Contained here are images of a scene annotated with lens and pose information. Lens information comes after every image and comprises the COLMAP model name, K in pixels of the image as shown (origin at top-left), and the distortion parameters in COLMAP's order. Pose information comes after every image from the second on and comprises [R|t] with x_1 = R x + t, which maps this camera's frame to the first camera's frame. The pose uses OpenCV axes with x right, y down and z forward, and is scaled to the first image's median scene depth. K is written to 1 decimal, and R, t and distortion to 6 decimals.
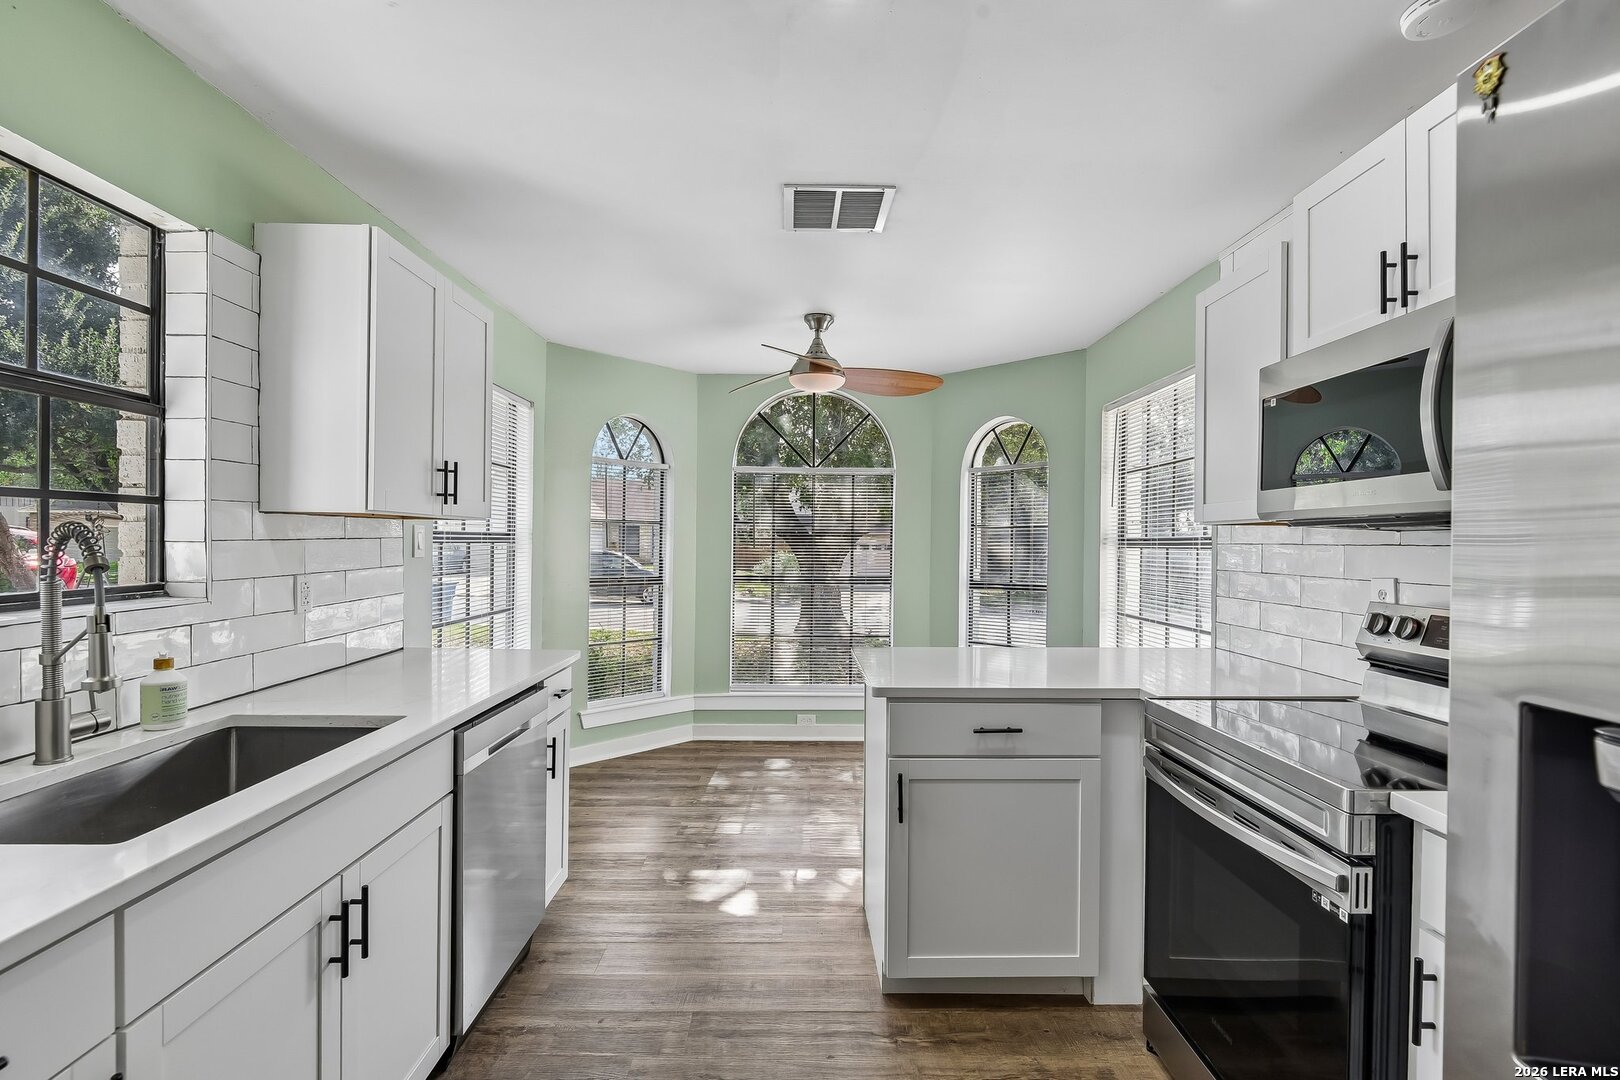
lens RADIAL K [[755.3, 0, 809.1], [0, 755.3, 535.9], [0, 0, 1]] dist [0.004826, -0.000178]
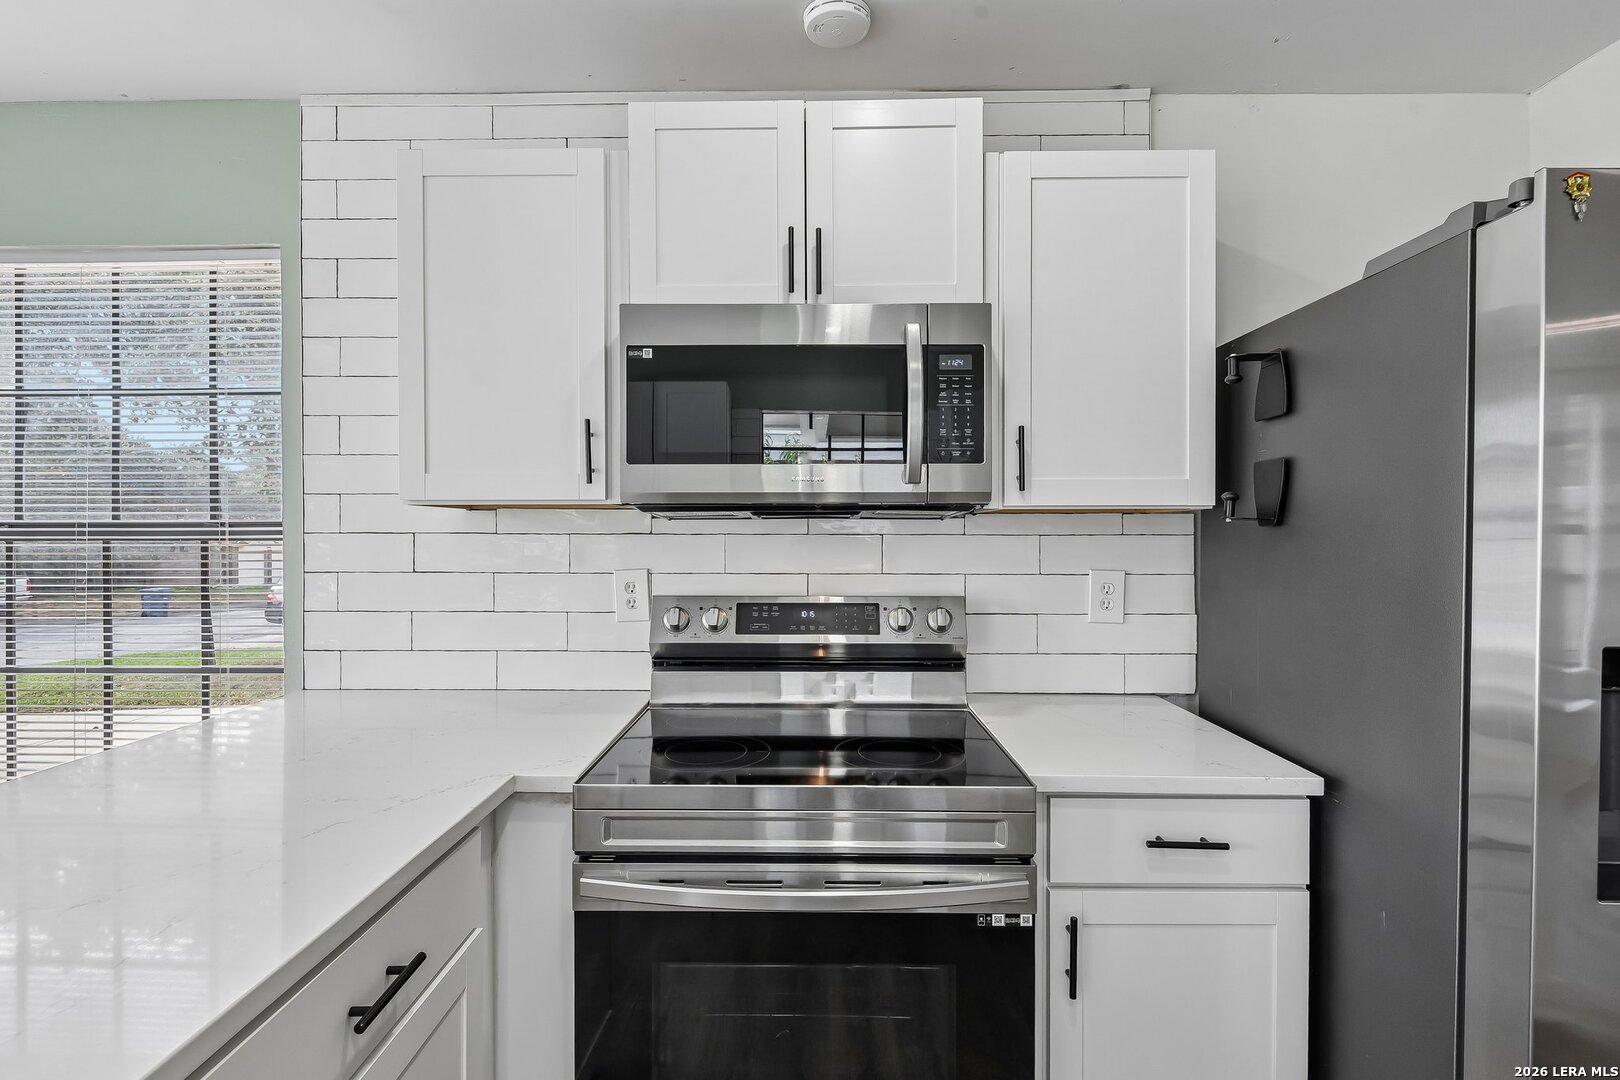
lens RADIAL K [[755.3, 0, 809.1], [0, 755.3, 535.9], [0, 0, 1]] dist [0.004826, -0.000178]
pose [[0.021505, -0.010432, 0.999714, -0.083297], [-0.010008, 0.999893, 0.010649, 0.001326], [-0.999719, -0.010234, 0.021398, 0.405885]]
